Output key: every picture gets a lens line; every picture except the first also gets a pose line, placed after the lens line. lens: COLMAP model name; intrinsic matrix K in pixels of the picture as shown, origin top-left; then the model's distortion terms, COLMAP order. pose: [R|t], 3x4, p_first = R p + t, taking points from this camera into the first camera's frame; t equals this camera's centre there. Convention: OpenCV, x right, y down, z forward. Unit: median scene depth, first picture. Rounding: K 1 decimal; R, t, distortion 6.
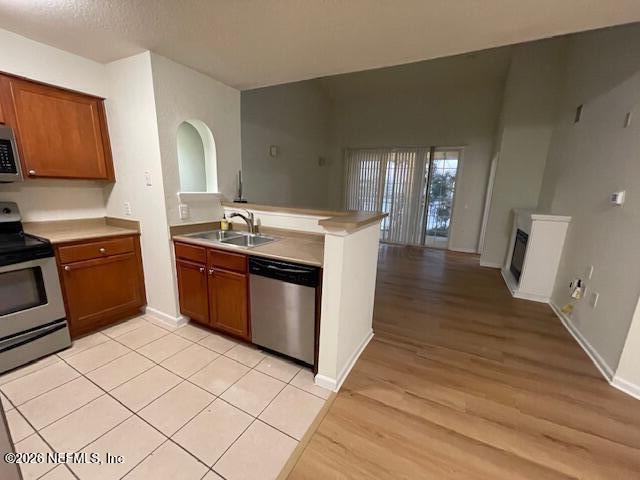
lens RADIAL K [[264.3, 0, 324.0], [0, 264.3, 243.1], [0, 0, 1]] dist [-0.000279, -0.000437]
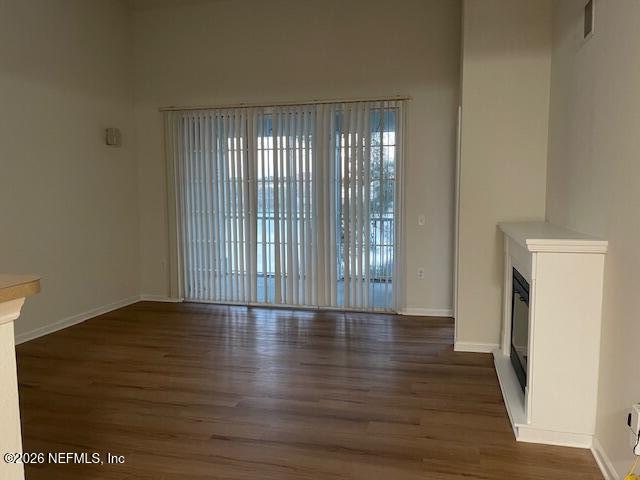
lens RADIAL K [[502.0, 0, 311.3], [0, 502.0, 240.8], [0, 0, 1]] dist [0.005015, 0.003081]
pose [[0.975523, -0.066165, 0.209705, 0.180543], [0.086166, 0.992412, -0.087711, -0.050113], [-0.202310, 0.103634, 0.973823, 0.182002]]
